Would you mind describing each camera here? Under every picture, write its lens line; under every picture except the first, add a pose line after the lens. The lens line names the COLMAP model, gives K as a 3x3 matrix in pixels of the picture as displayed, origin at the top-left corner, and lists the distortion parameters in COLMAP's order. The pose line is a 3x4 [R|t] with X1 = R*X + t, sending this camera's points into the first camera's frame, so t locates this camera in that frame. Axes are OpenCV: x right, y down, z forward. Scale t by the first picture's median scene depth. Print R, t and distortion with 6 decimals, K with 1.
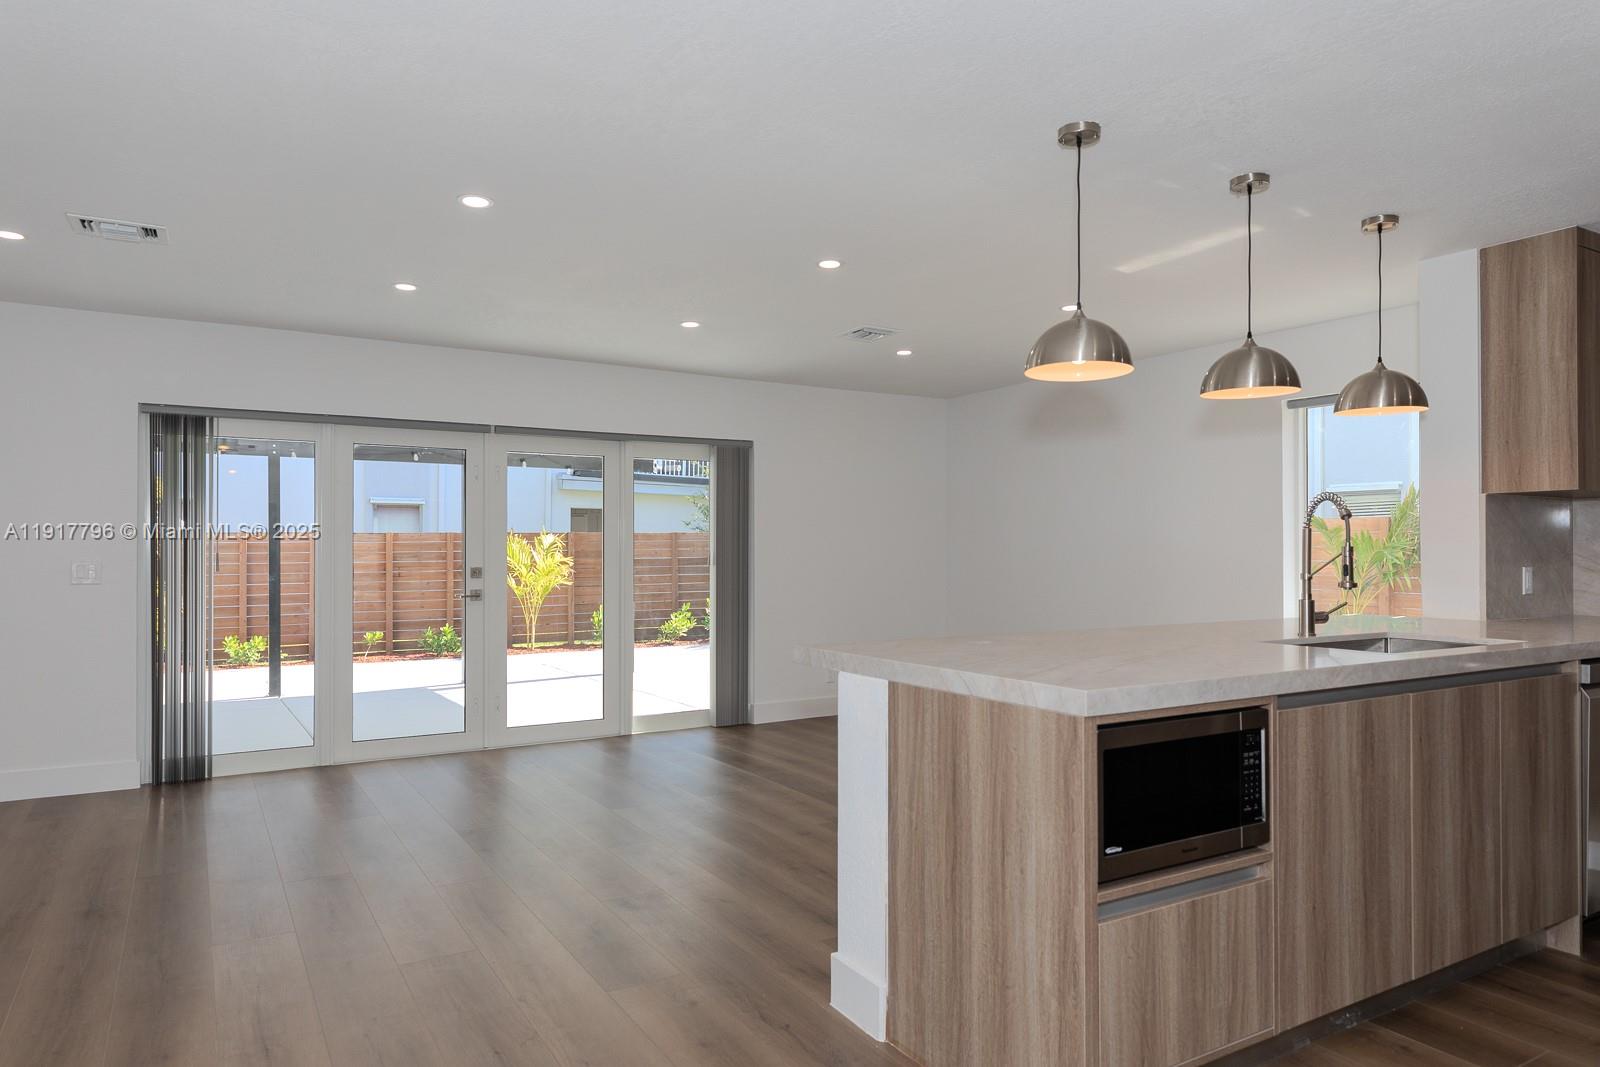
lens RADIAL K [[1043.4, 0, 806.5], [0, 1043.4, 539.6], [0, 0, 1]] dist [-0.001150, -0.001098]
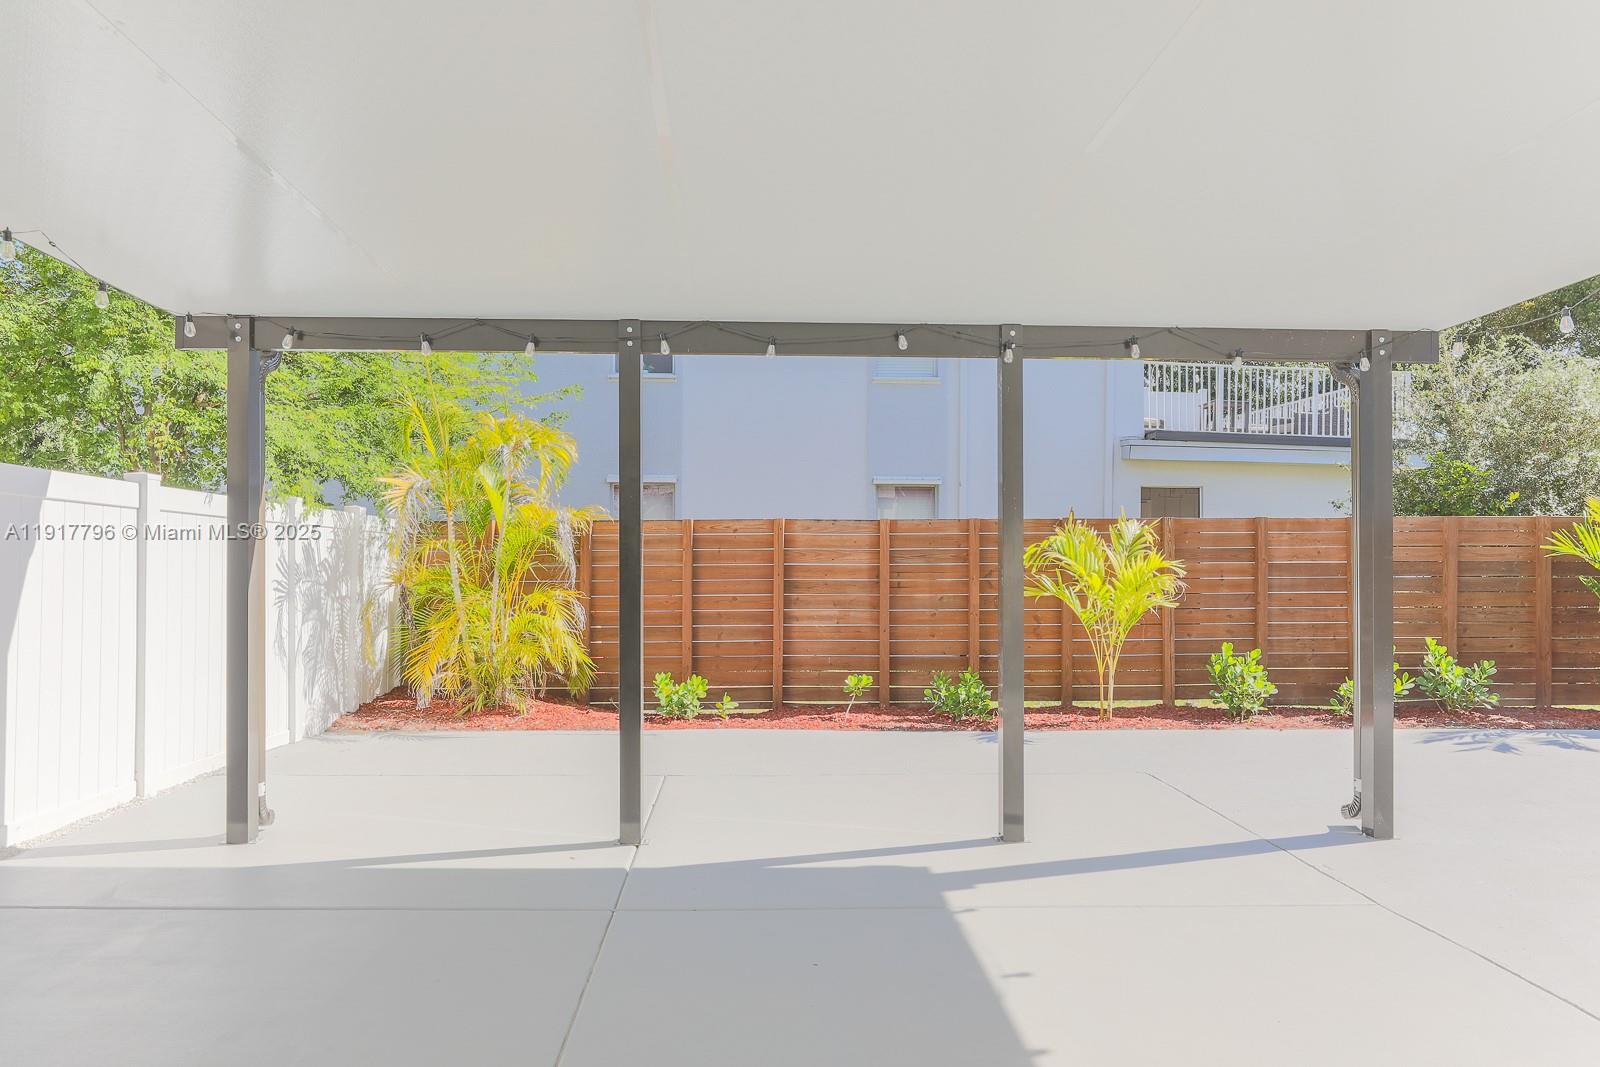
lens RADIAL K [[1057.9, 0, 806.0], [0, 1057.9, 536.6], [0, 0, 1]] dist [0.022905, 0.000967]
pose [[0.883346, 0.000065, -0.468721, -0.134376], [0.000128, 1.000000, 0.000378, 0.003905], [0.468721, -0.000394, 0.883346, 0.394827]]
